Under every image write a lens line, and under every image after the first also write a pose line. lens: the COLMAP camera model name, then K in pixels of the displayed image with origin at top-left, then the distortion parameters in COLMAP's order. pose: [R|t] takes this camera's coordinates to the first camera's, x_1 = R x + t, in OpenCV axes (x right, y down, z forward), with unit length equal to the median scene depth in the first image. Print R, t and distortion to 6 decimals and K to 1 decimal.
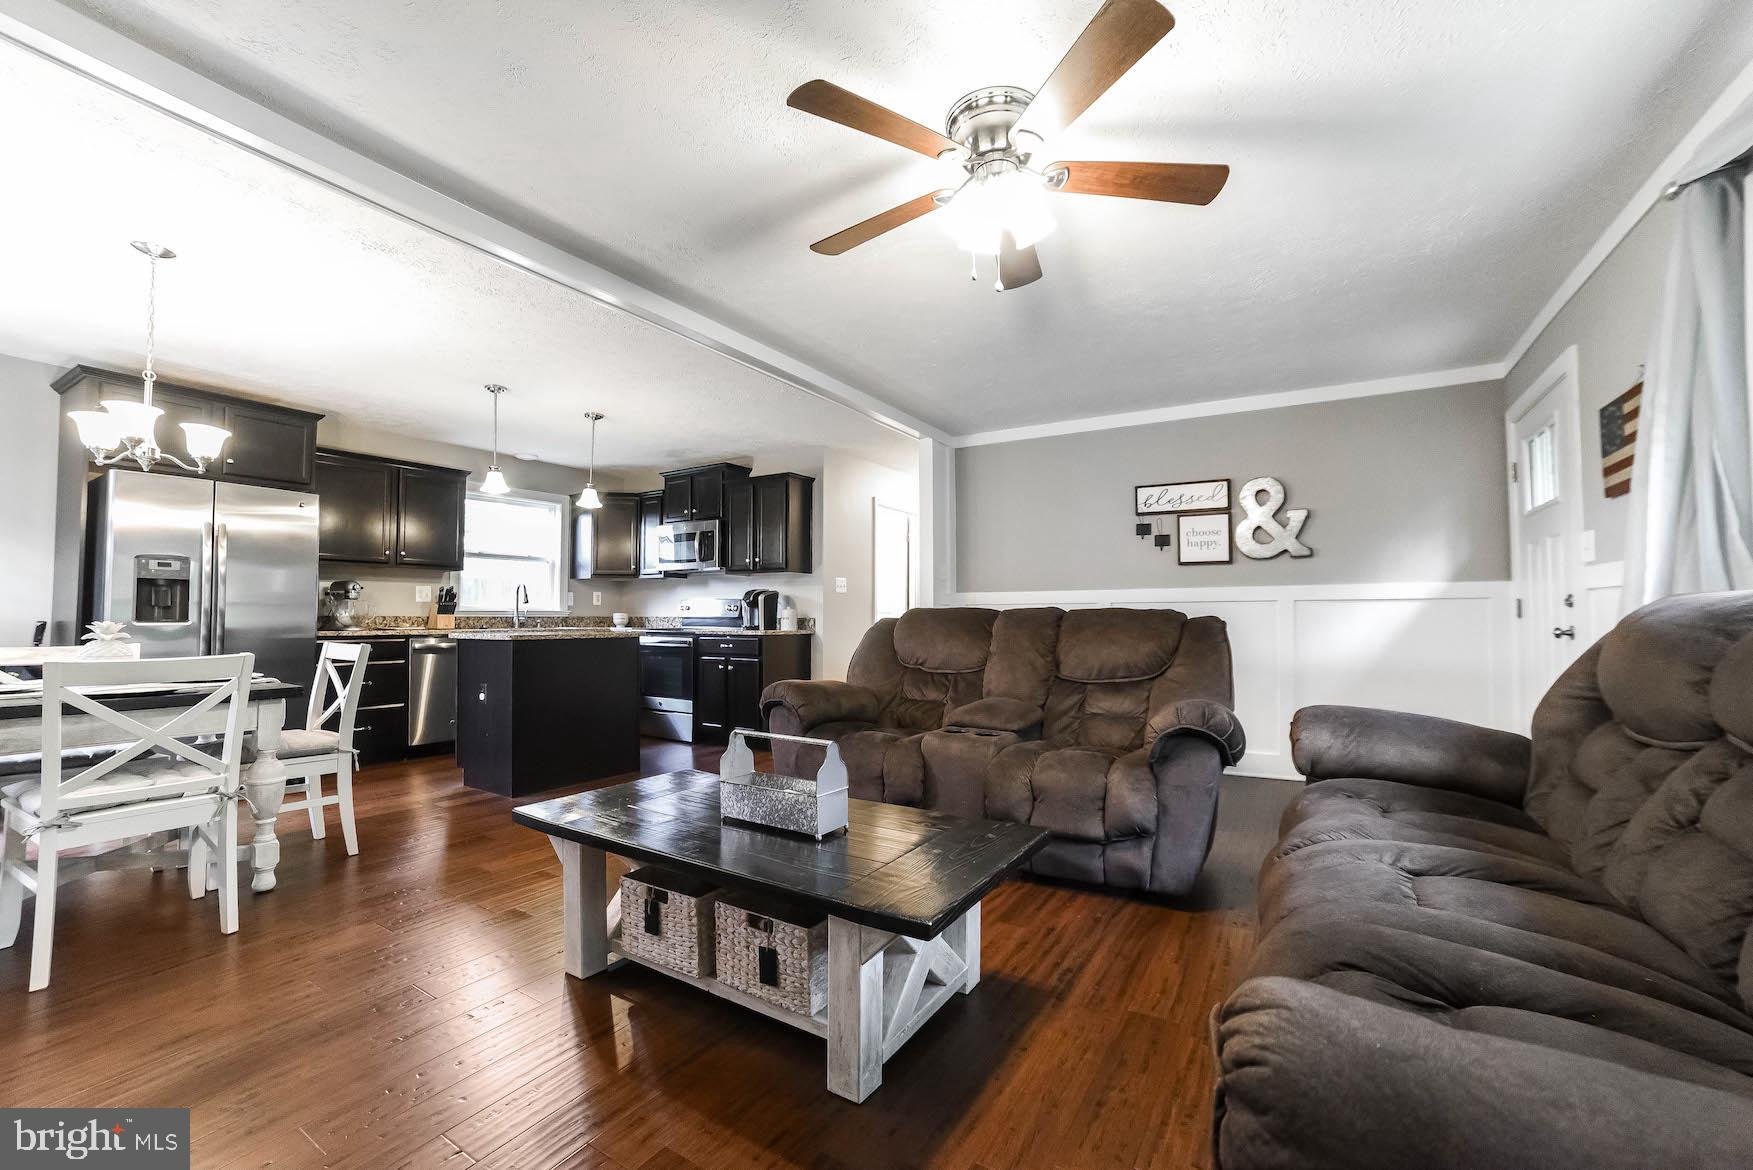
lens RADIAL K [[715.9, 0, 877.5], [0, 715.9, 595.1], [0, 0, 1]] dist [-0.091533, 0.034638]
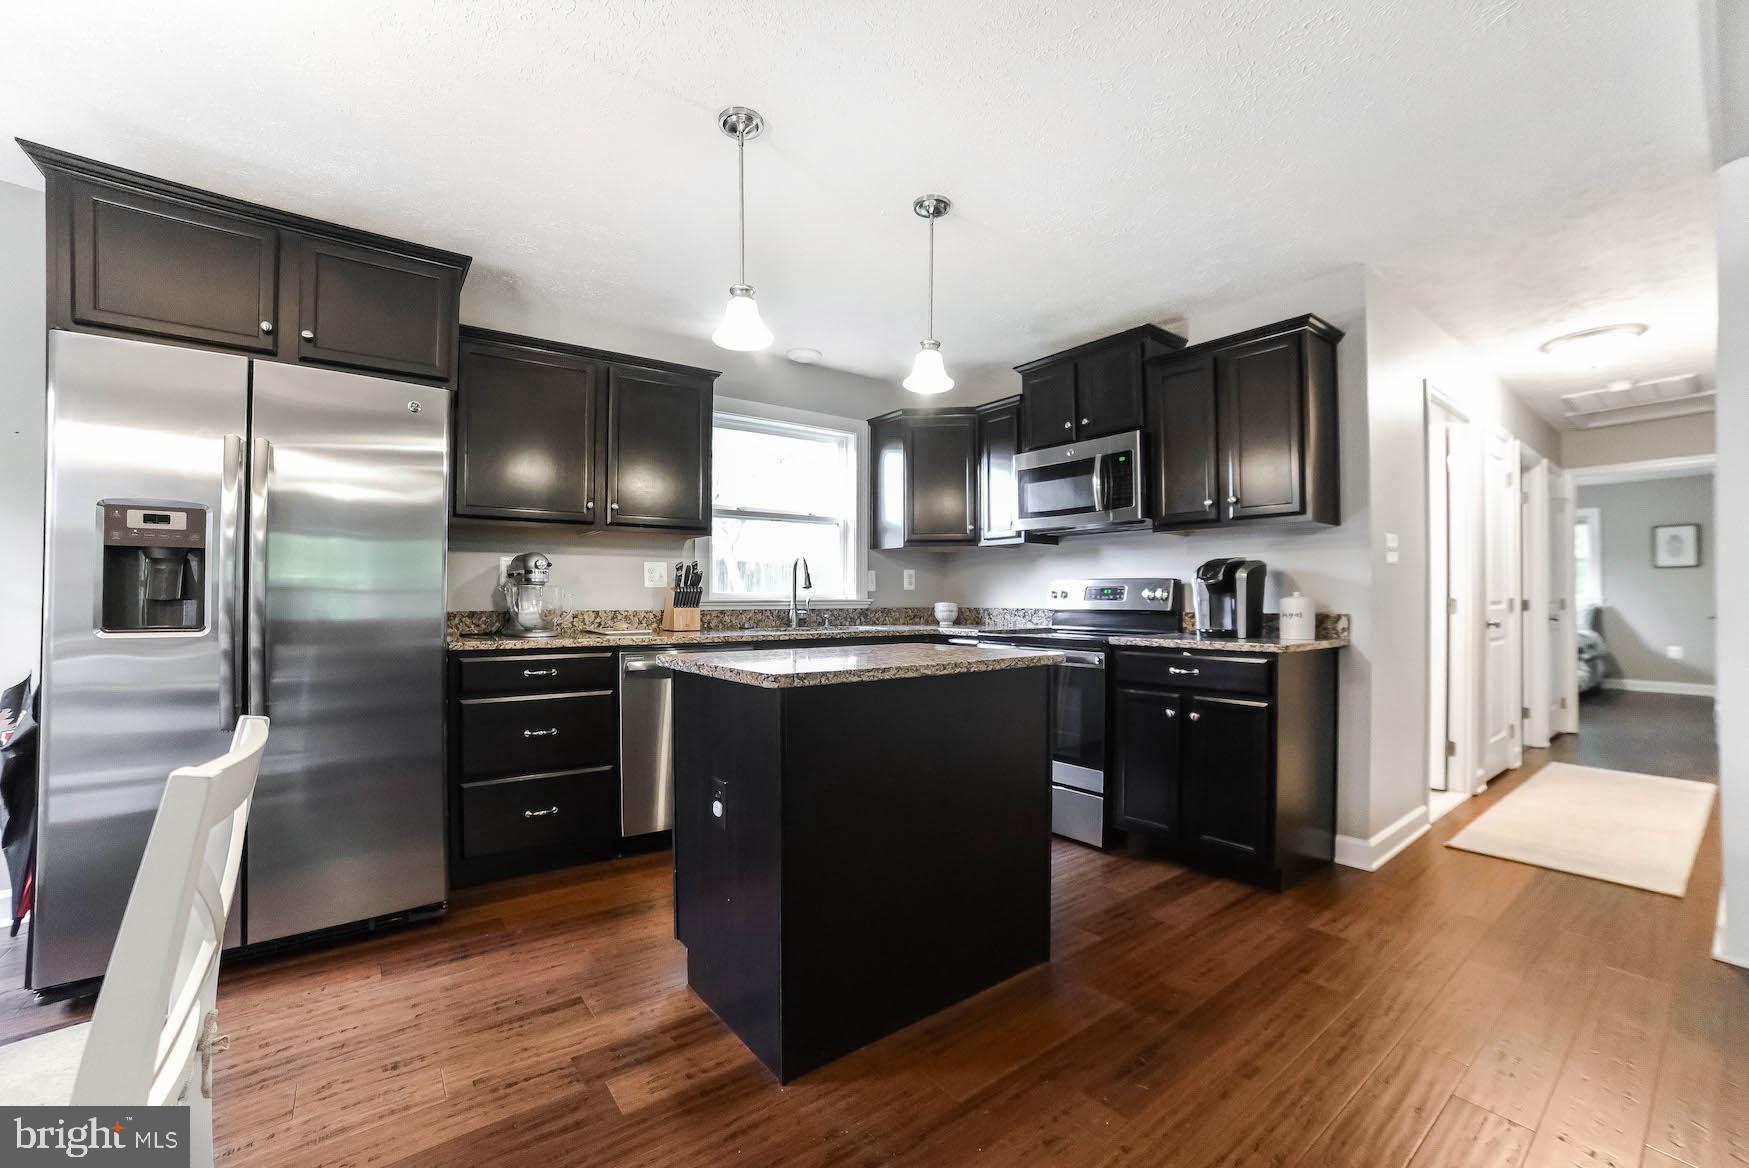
lens RADIAL K [[714.2, 0, 875.5], [0, 714.2, 594.1], [0, 0, 1]] dist [-0.091533, 0.034638]
pose [[0.934593, -0.002983, -0.355708, -0.229386], [0.011085, 0.999723, 0.020742, 0.004483], [0.355547, -0.023328, 0.934367, 0.448012]]
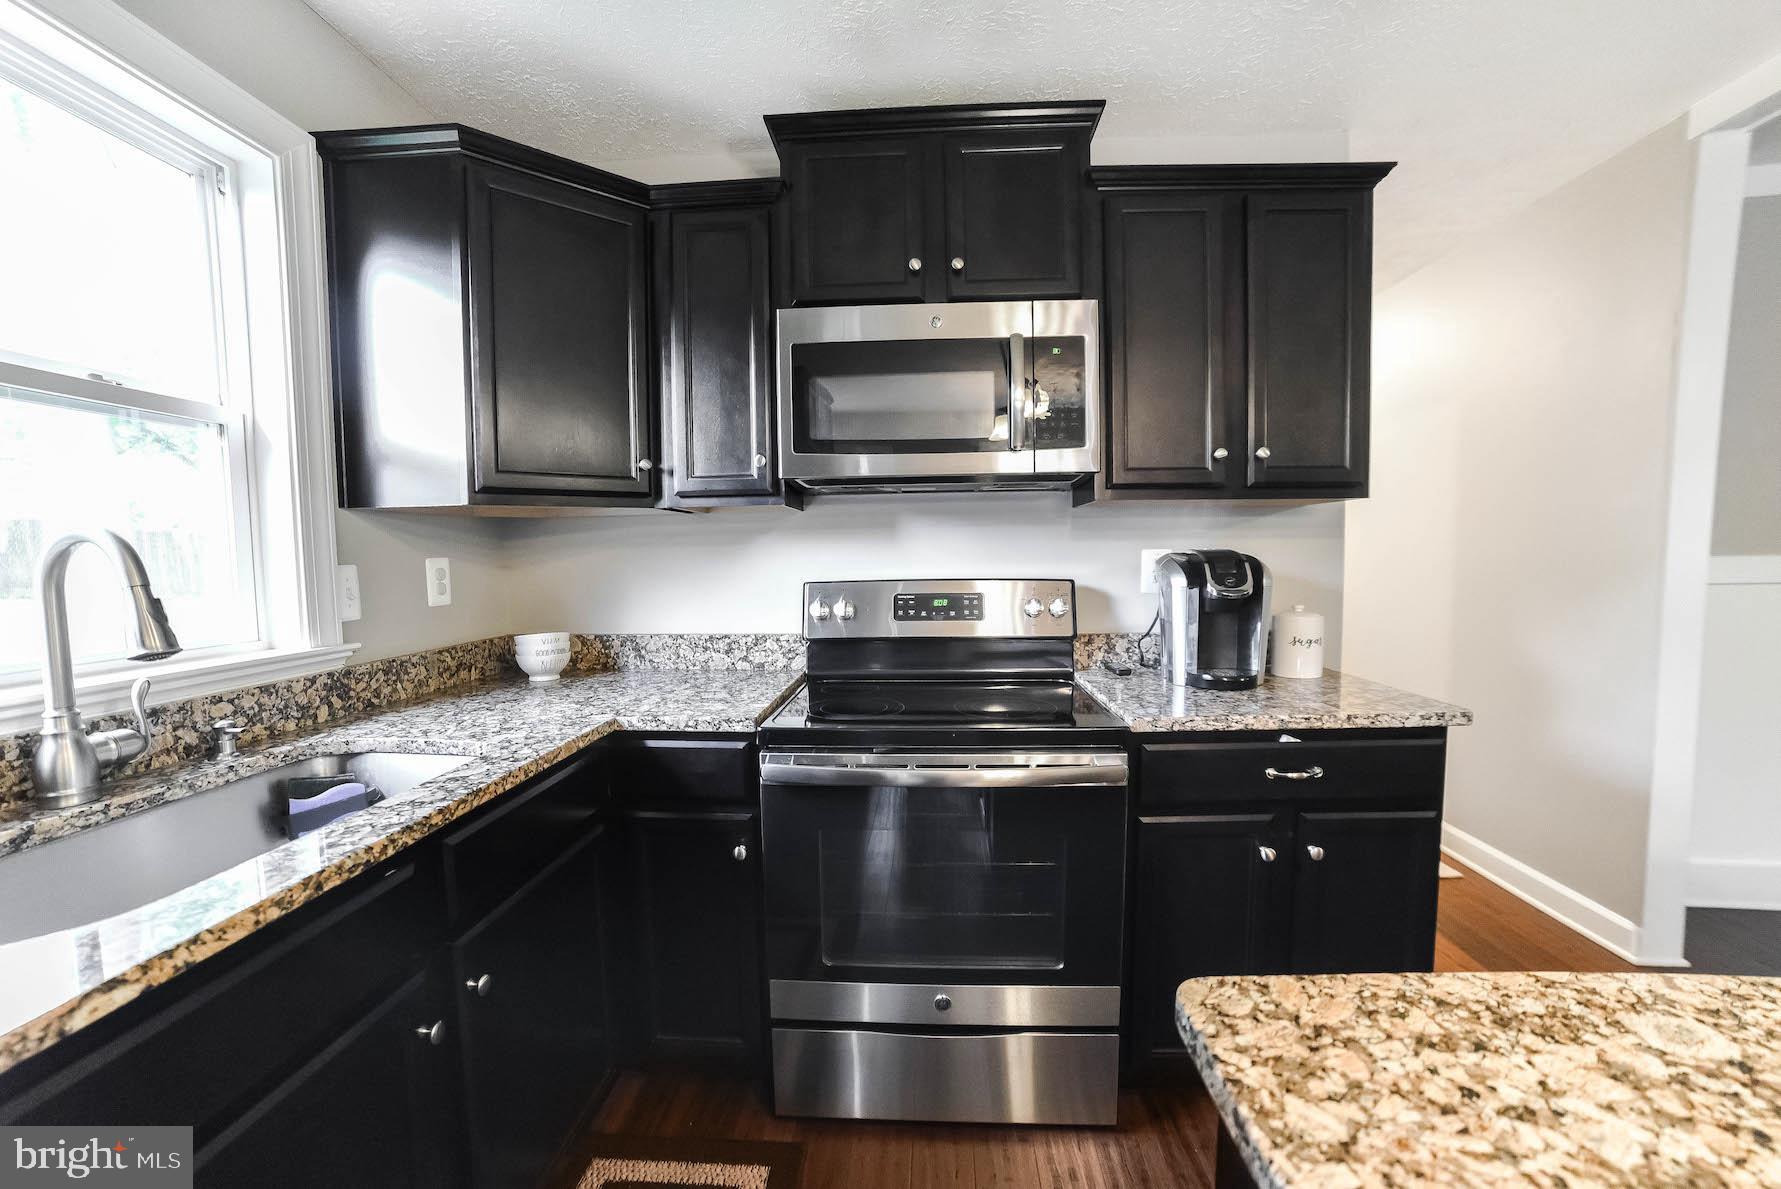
lens RADIAL K [[722.1, 0, 903.0], [0, 722.1, 603.4], [0, 0, 1]] dist [-0.091776, 0.032323]
pose [[0.875127, -0.046702, 0.481634, -0.441716], [-0.000974, 0.995160, 0.098265, -0.016203], [-0.483892, -0.086463, 0.870846, 0.813037]]
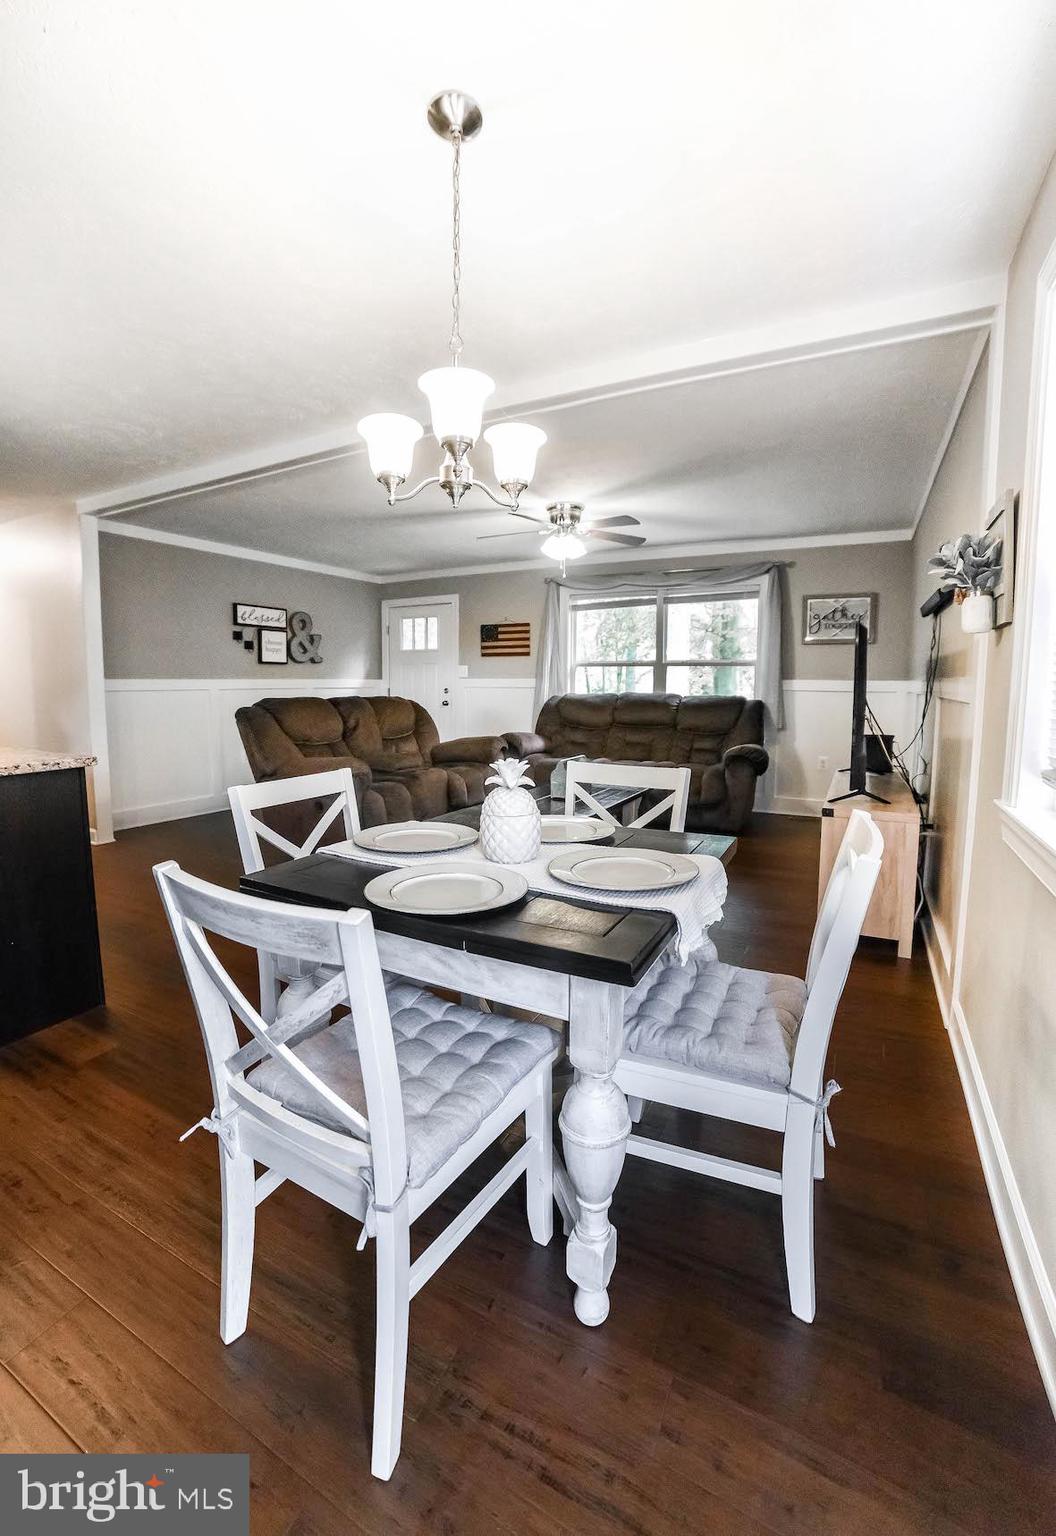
lens RADIAL K [[640.2, 0, 534.2], [0, 640.2, 744.0], [0, 0, 1]] dist [-0.102073, 0.048068]
pose [[-0.080393, -0.095316, 0.992195, -0.748966], [-0.034659, 0.995083, 0.092785, -0.013926], [-0.996160, -0.026929, -0.083301, 0.439958]]
